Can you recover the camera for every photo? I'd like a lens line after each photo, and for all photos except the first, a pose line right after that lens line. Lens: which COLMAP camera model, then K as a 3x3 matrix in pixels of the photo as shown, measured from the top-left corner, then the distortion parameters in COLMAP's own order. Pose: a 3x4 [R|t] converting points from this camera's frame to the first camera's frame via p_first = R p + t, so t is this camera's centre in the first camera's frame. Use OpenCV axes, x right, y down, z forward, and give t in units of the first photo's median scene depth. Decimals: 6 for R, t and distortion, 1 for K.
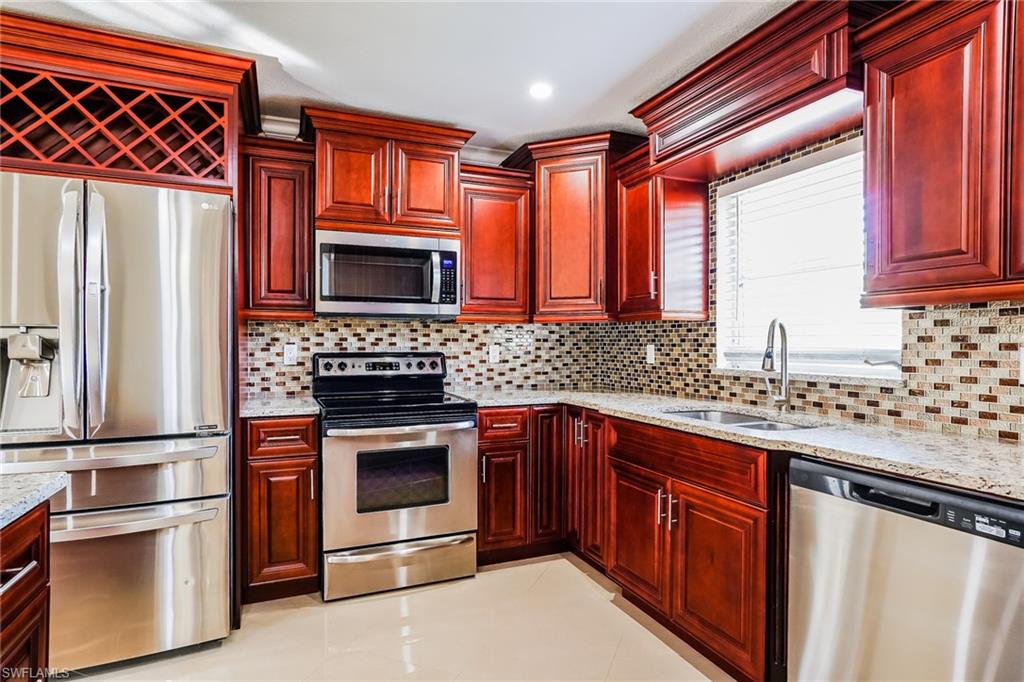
lens RADIAL K [[545.2, 0, 509.2], [0, 545.2, 342.4], [0, 0, 1]] dist [-0.004267, 0.003105]
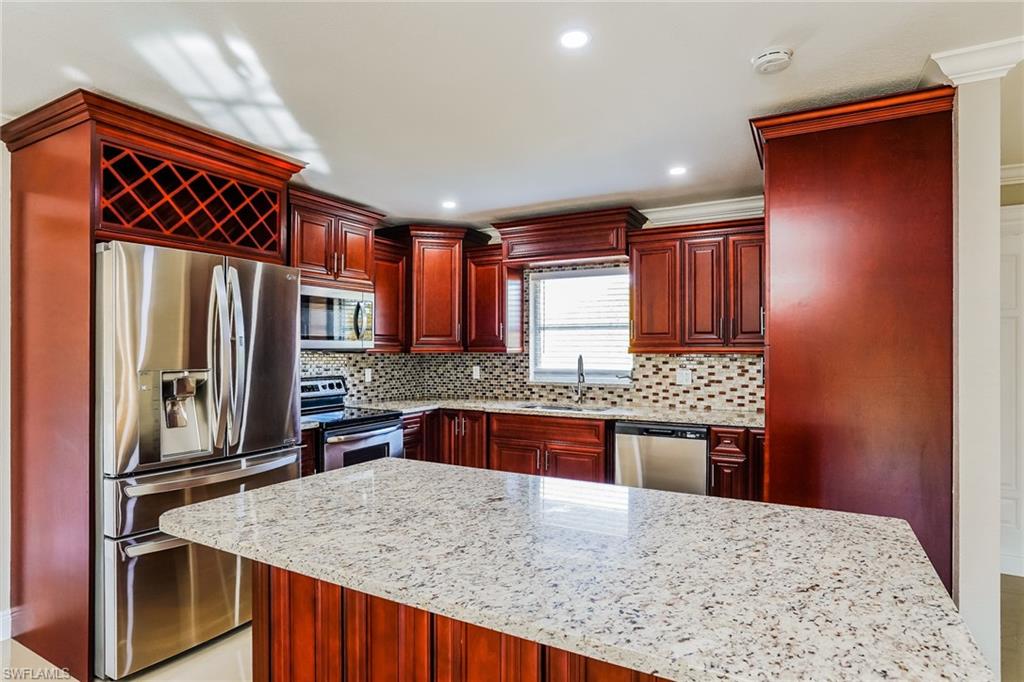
lens RADIAL K [[545.2, 0, 517.9], [0, 545.2, 344.9], [0, 0, 1]] dist [-0.004267, 0.003105]
pose [[0.788812, 0.004265, 0.614620, -0.683544], [0.001108, 0.999964, -0.008361, -0.050076], [-0.614634, 0.007276, 0.788779, -0.305592]]
